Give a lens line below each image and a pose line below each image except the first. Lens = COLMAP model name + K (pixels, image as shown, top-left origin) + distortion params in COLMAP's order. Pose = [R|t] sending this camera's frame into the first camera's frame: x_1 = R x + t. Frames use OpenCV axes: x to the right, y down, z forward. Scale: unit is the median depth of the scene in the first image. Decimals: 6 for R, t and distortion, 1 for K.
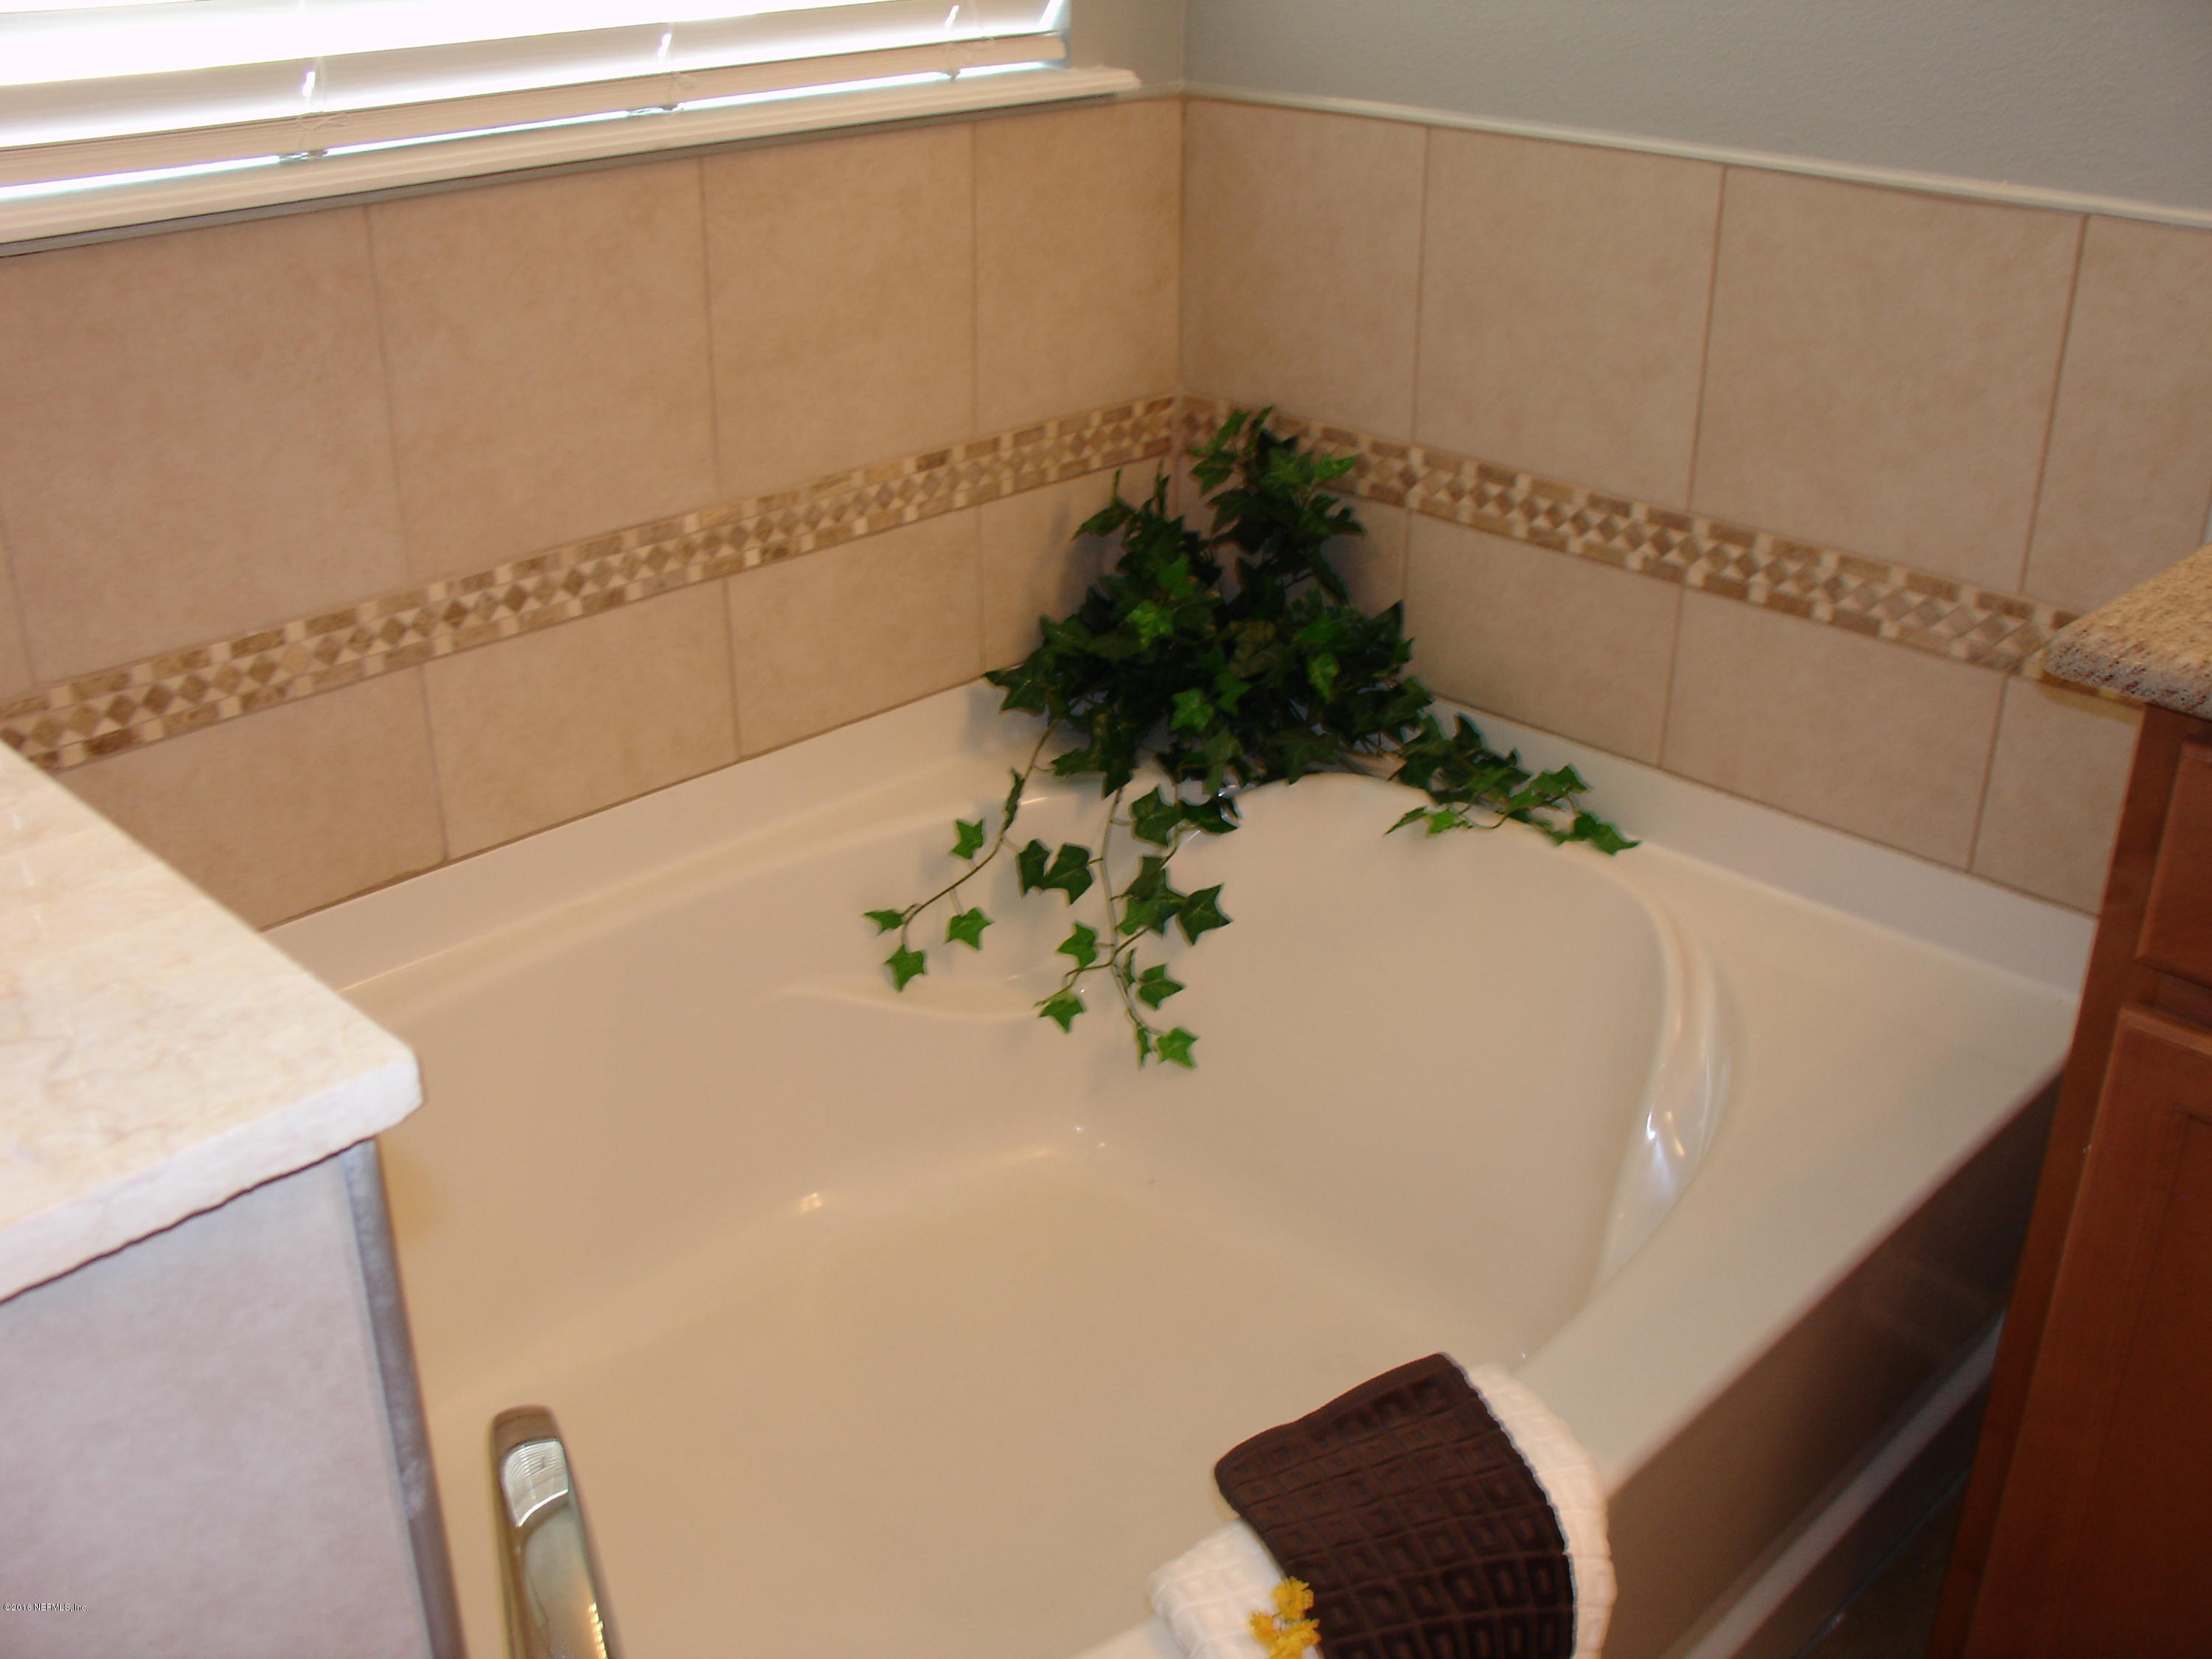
lens RADIAL K [[2202.3, 0, 1091.7], [0, 2202.3, 798.7], [0, 0, 1]] dist [-0.200411, 0.228470]
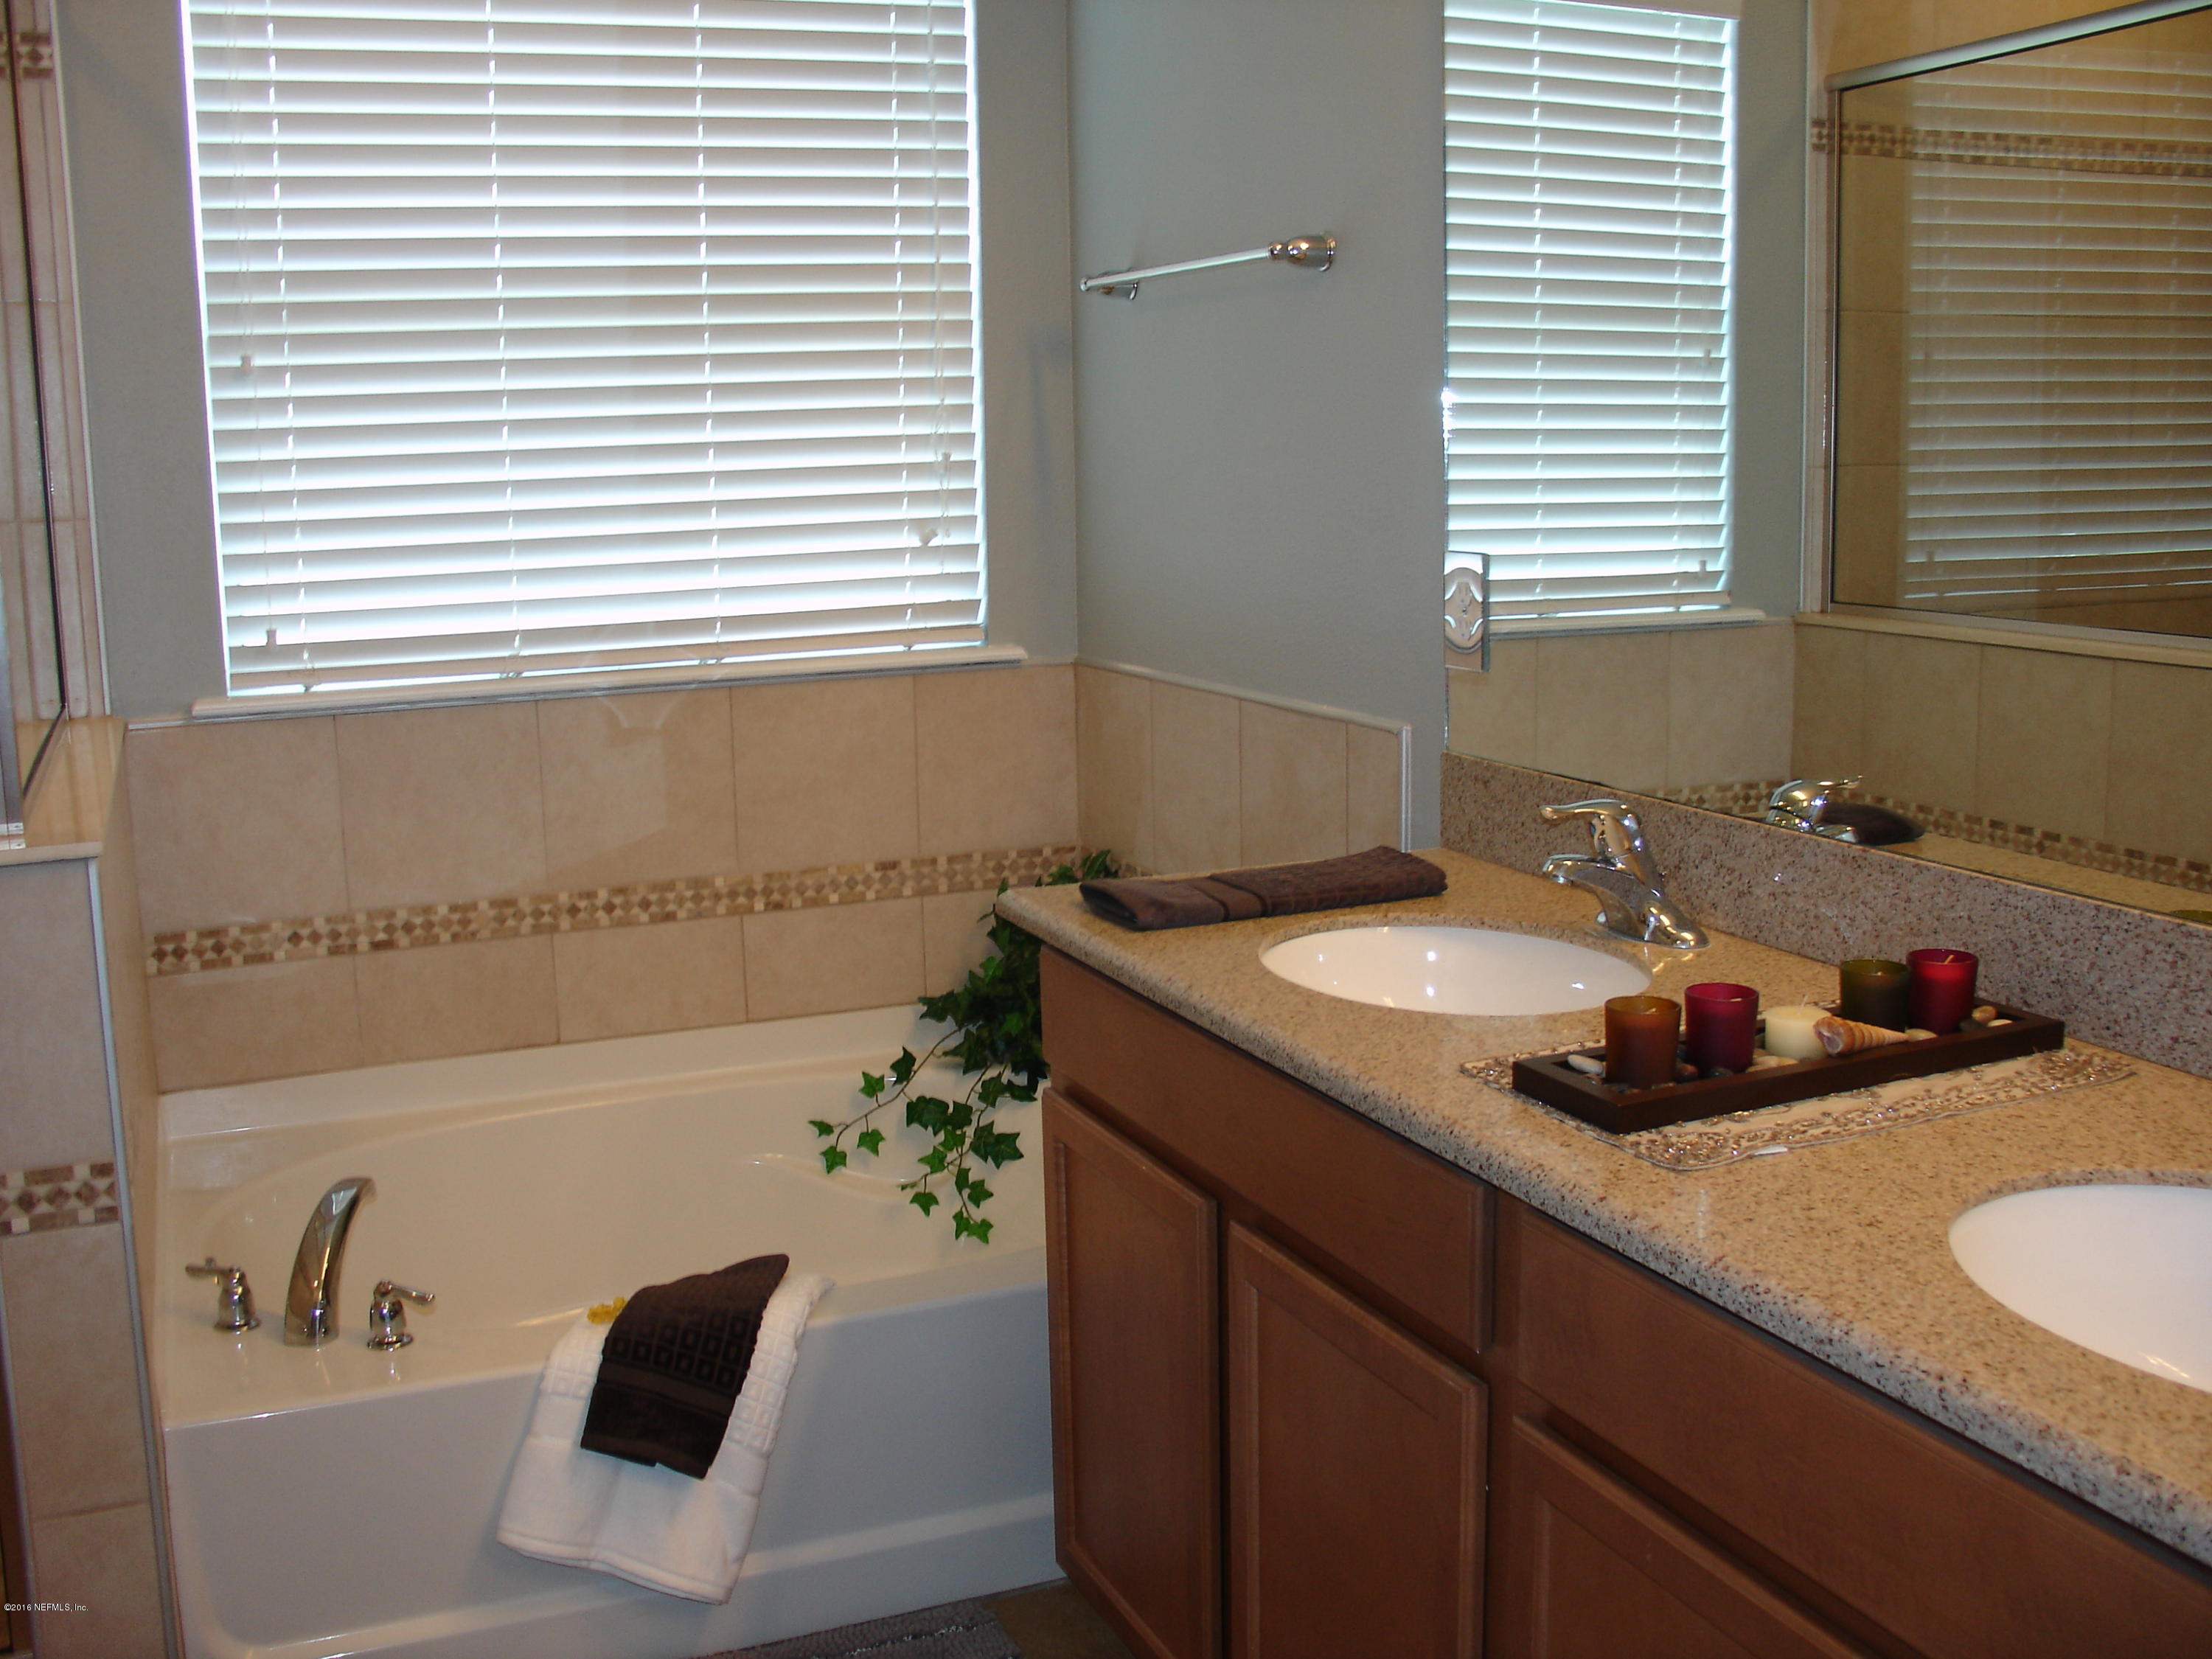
lens RADIAL K [[2202.3, 0, 1091.7], [0, 2202.3, 798.7], [0, 0, 1]] dist [-0.200411, 0.228470]
pose [[0.924591, 0.039843, -0.378873, 0.763468], [-0.136513, 0.963122, -0.231860, 0.181735], [0.355663, 0.266097, 0.895933, -0.530539]]
